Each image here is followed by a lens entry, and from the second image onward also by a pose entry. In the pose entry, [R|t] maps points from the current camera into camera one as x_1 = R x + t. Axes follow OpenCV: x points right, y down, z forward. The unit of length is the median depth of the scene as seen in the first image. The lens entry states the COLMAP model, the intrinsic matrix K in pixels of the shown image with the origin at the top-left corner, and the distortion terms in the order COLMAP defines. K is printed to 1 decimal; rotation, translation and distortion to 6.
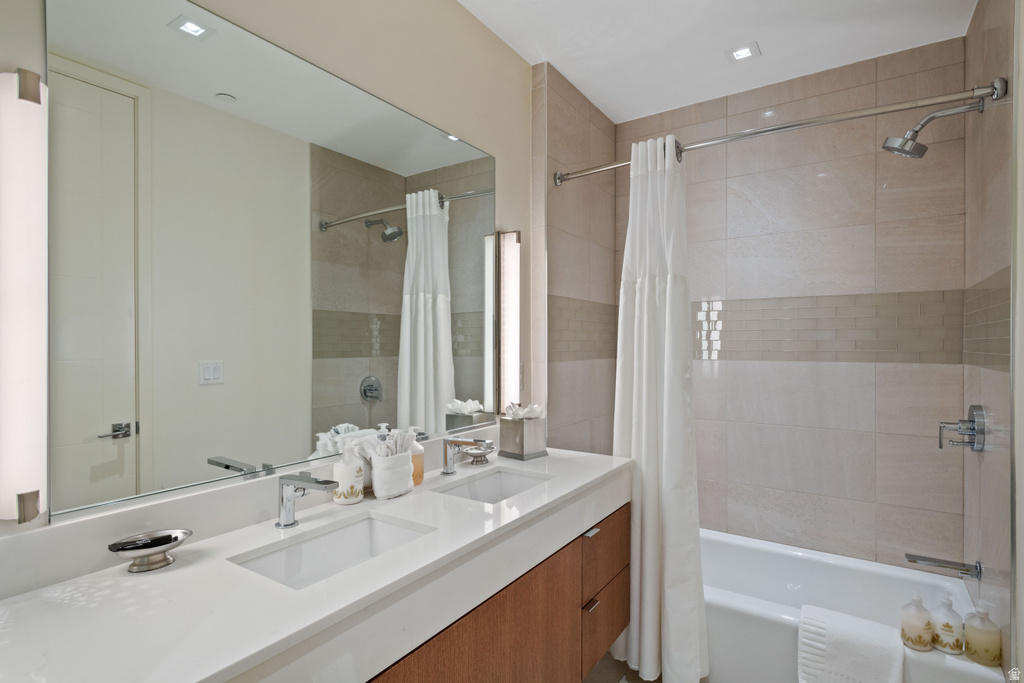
lens RADIAL K [[520.9, 0, 510.6], [0, 520.9, 343.0], [0, 0, 1]] dist [0.001710, -0.000003]
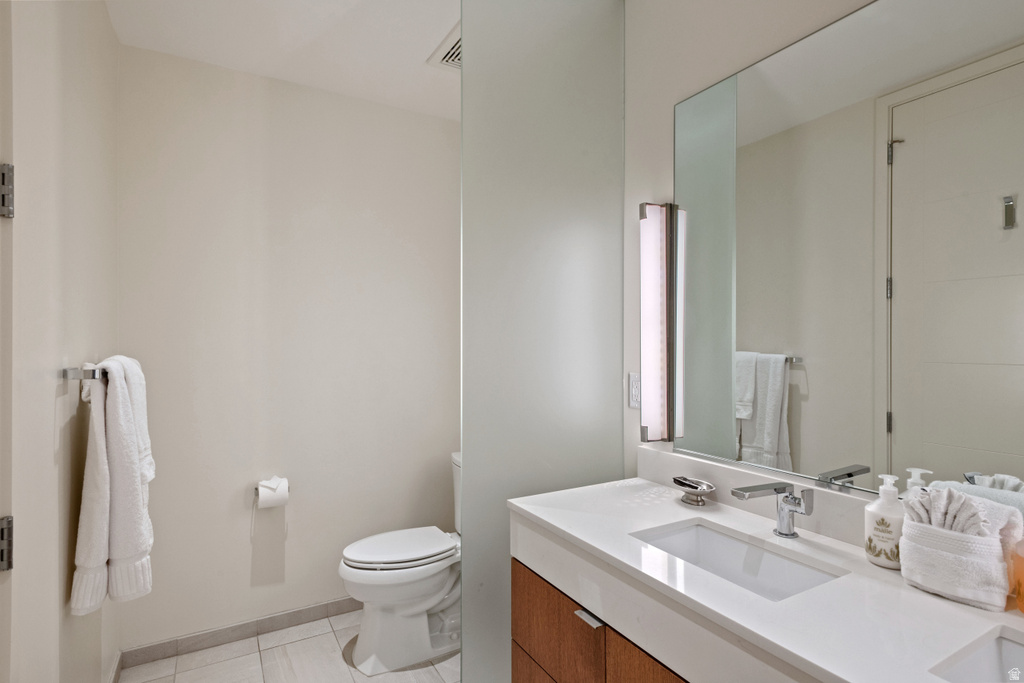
lens RADIAL K [[520.9, 0, 511.7], [0, 520.9, 346.7], [0, 0, 1]] dist [0.001710, -0.000003]
pose [[-0.457618, 0.001682, -0.889147, 0.813799], [0.004515, 0.999990, -0.000432, -0.001148], [0.889137, -0.004212, -0.457621, 1.214782]]
